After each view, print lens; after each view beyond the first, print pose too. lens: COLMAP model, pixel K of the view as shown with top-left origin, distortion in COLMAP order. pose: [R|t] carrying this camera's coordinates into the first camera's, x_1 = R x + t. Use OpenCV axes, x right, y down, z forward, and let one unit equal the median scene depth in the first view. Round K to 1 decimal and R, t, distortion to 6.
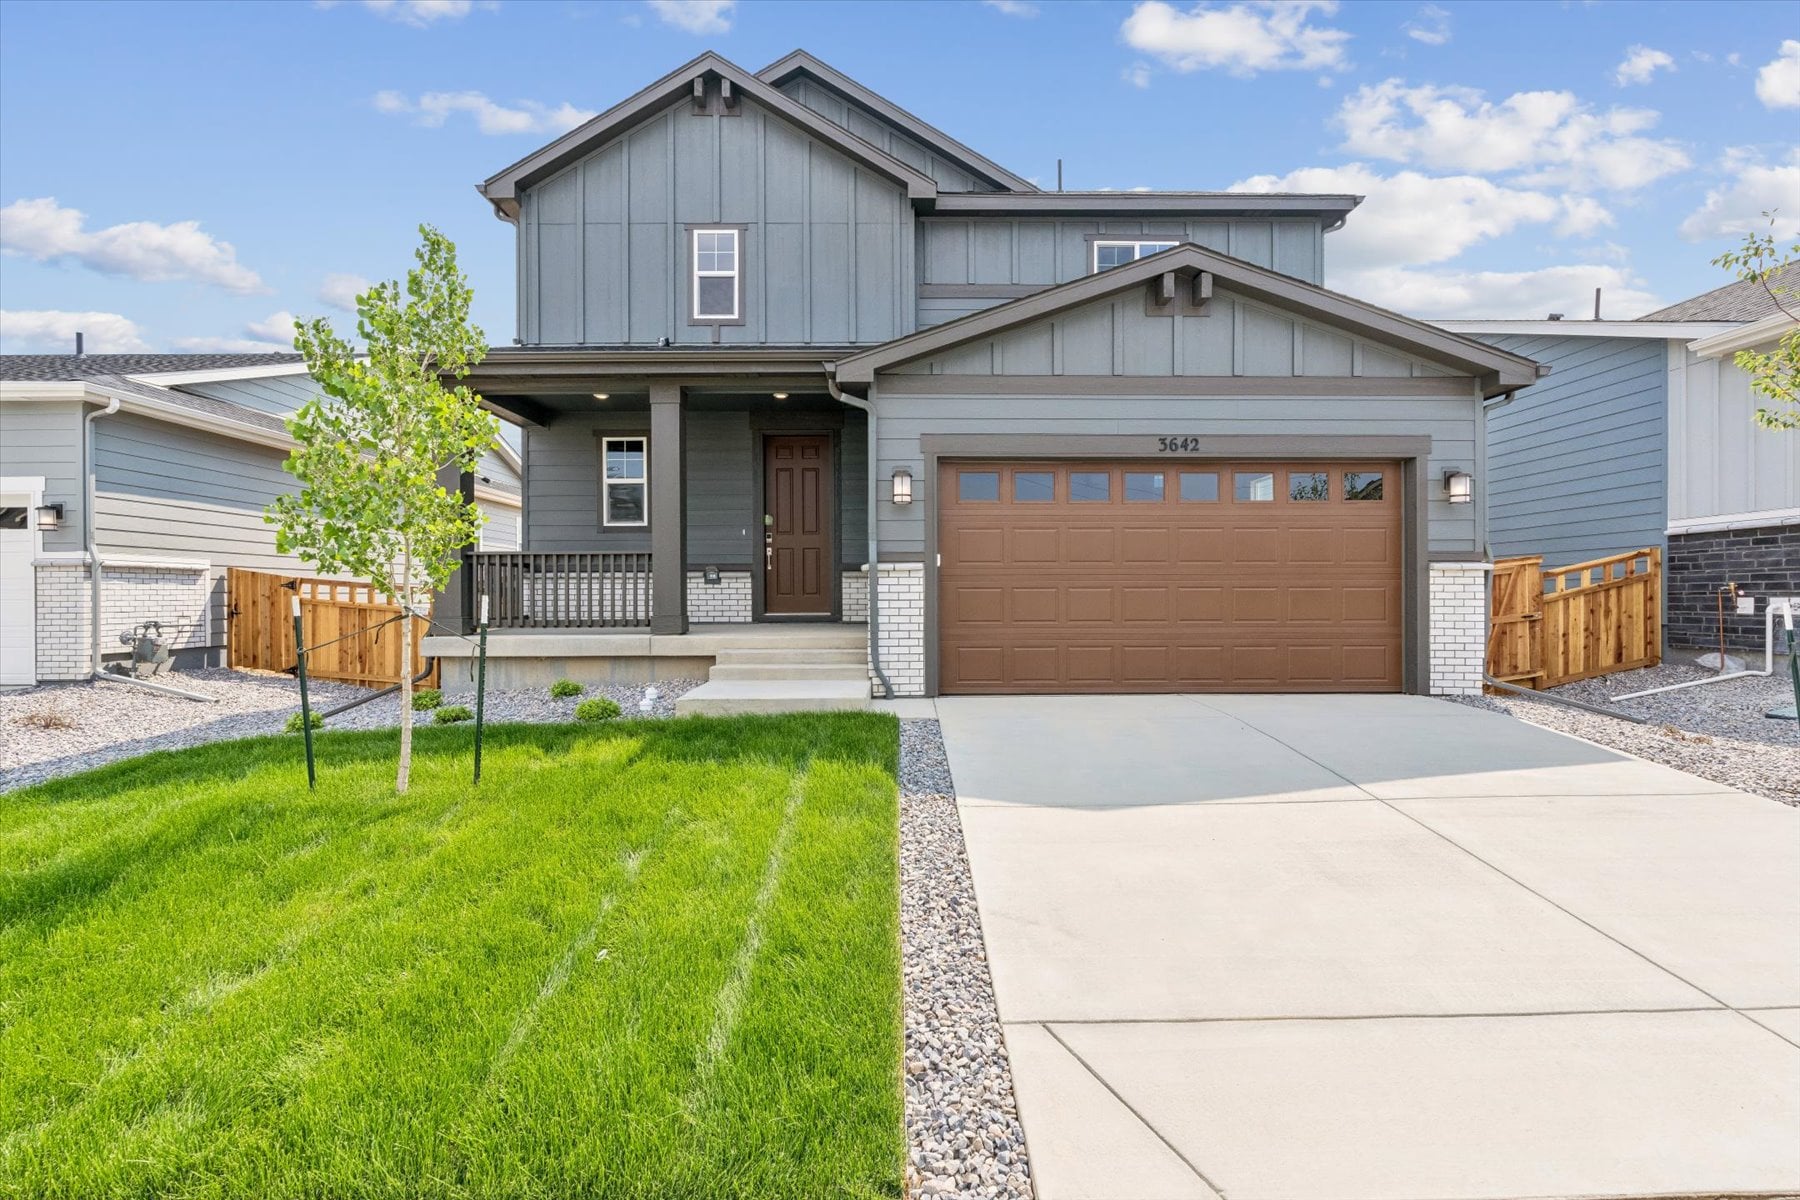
lens RADIAL K [[837.5, 0, 889.7], [0, 837.5, 601.8], [0, 0, 1]] dist [-0.006363, -0.000893]
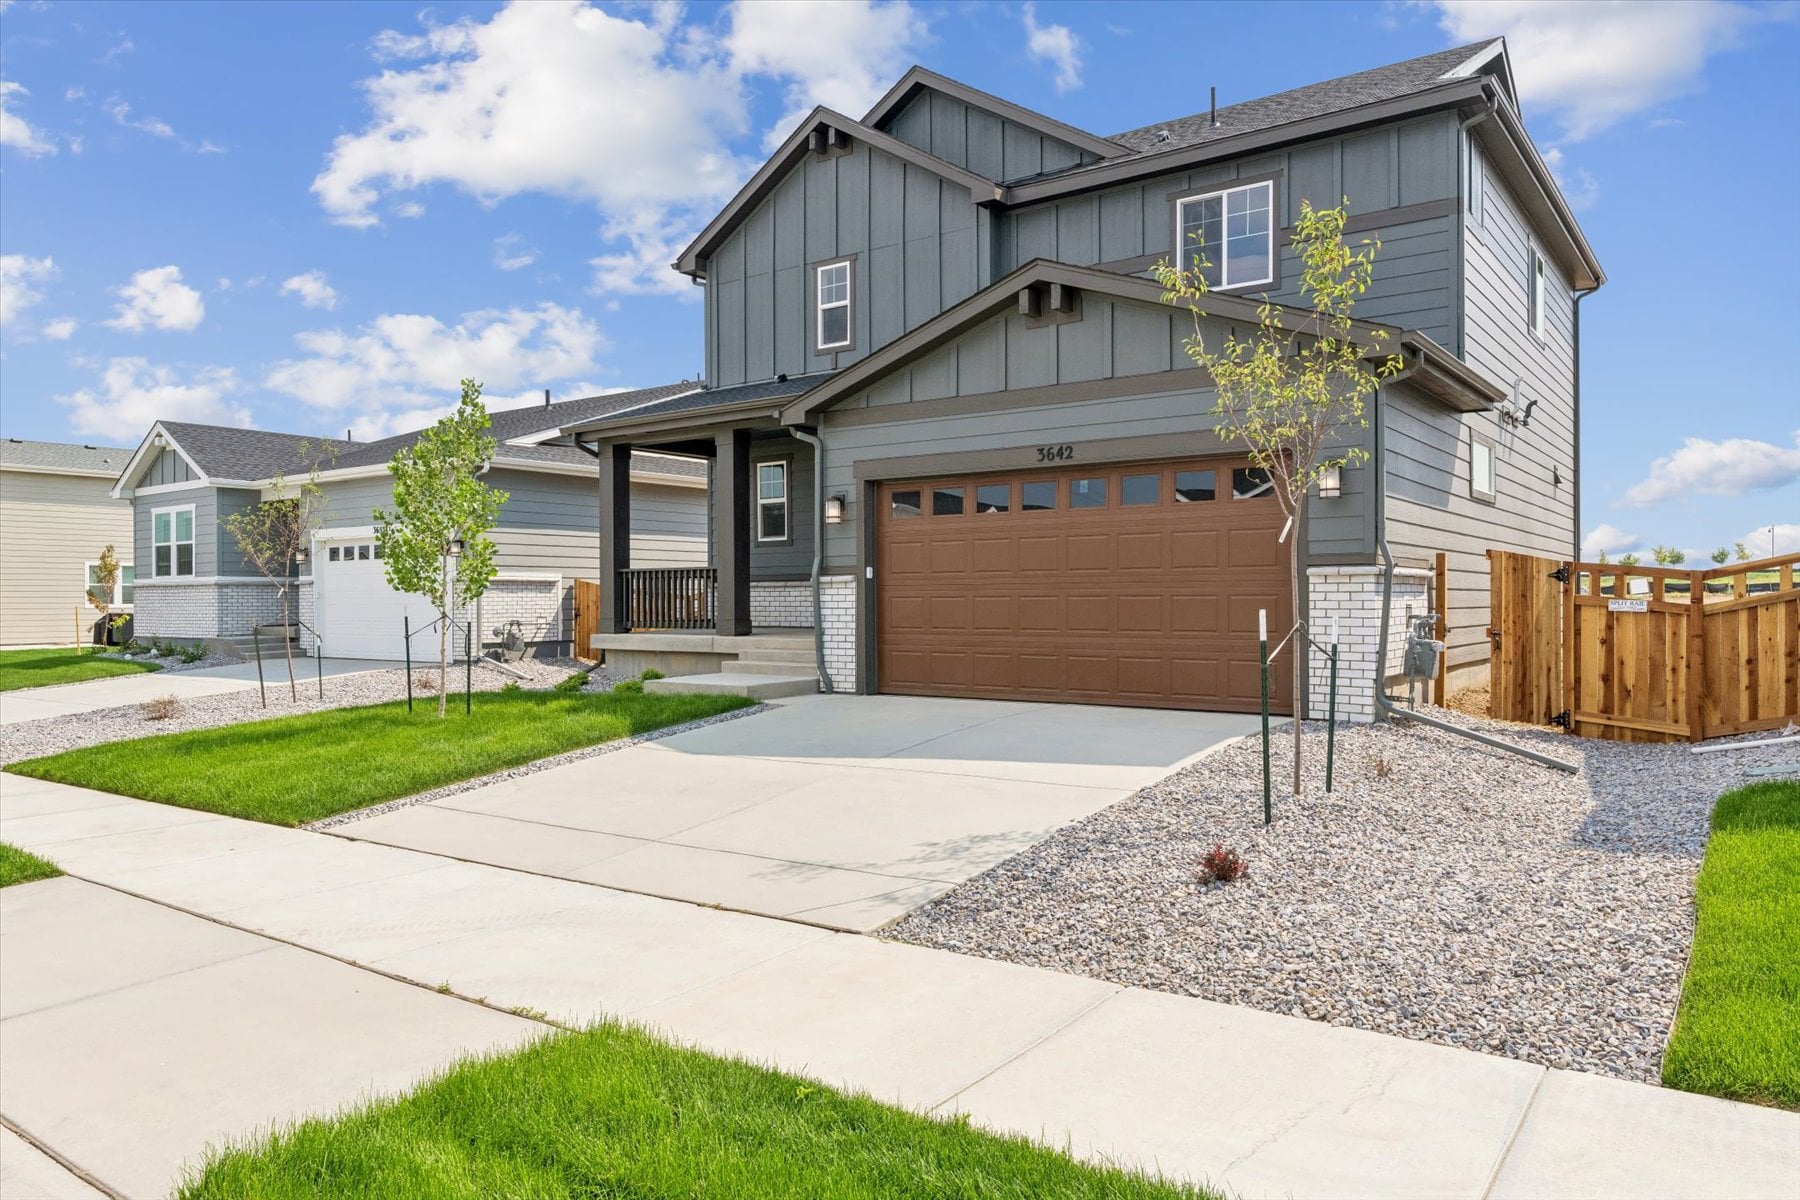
lens RADIAL K [[1188.0, 0, 889.8], [0, 1188.0, 602.8], [0, 0, 1]] dist [0.006270, 0.000394]
pose [[0.801260, 0.001119, -0.598316, 0.829109], [-0.000455, 0.999999, 0.001261, -0.009044], [0.598316, -0.000738, 0.801260, -0.205258]]
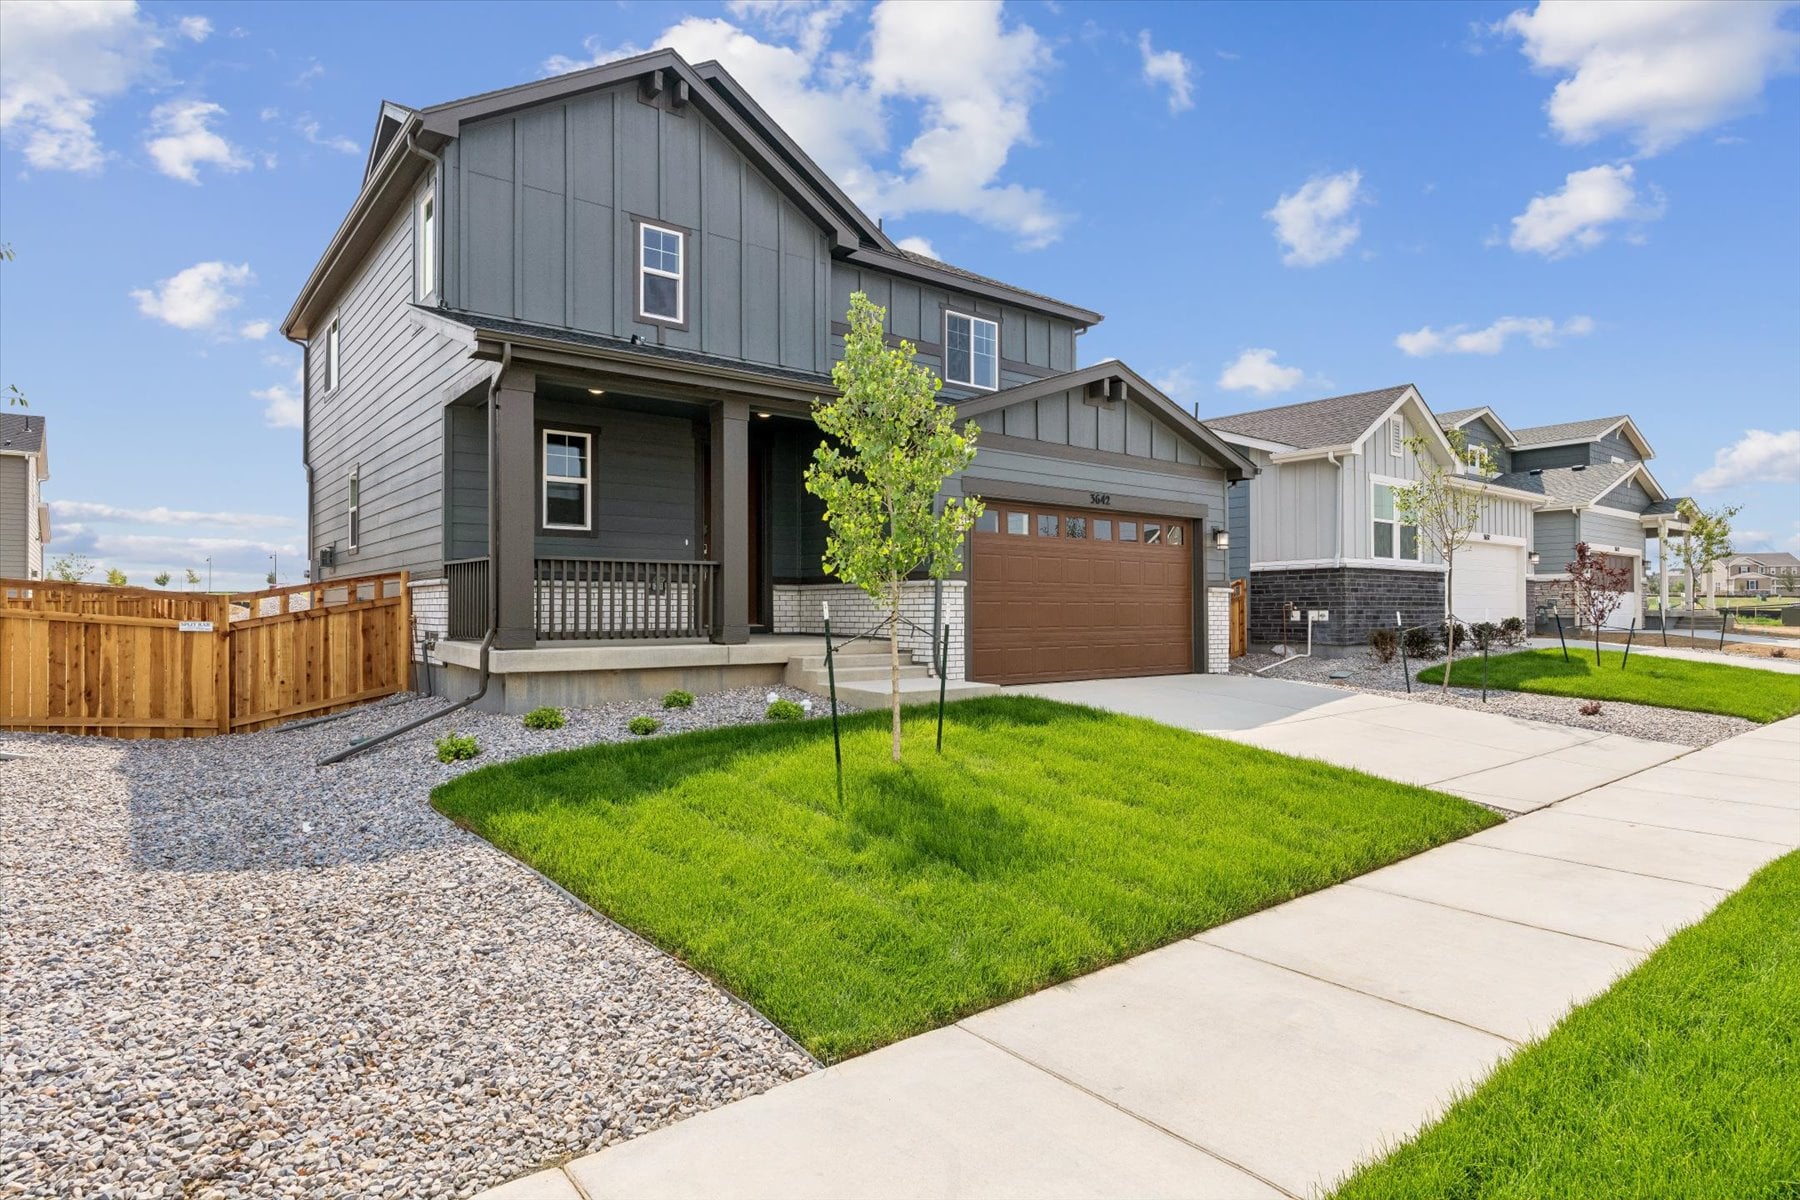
lens RADIAL K [[1013.8, 0, 907.2], [0, 1013.8, 600.1], [0, 0, 1]] dist [-0.004795, -0.002179]
pose [[0.779651, 0.009198, 0.626147, -0.766855], [0.002217, 0.999845, -0.017449, 0.006063], [-0.626210, 0.014993, 0.779510, -0.088383]]
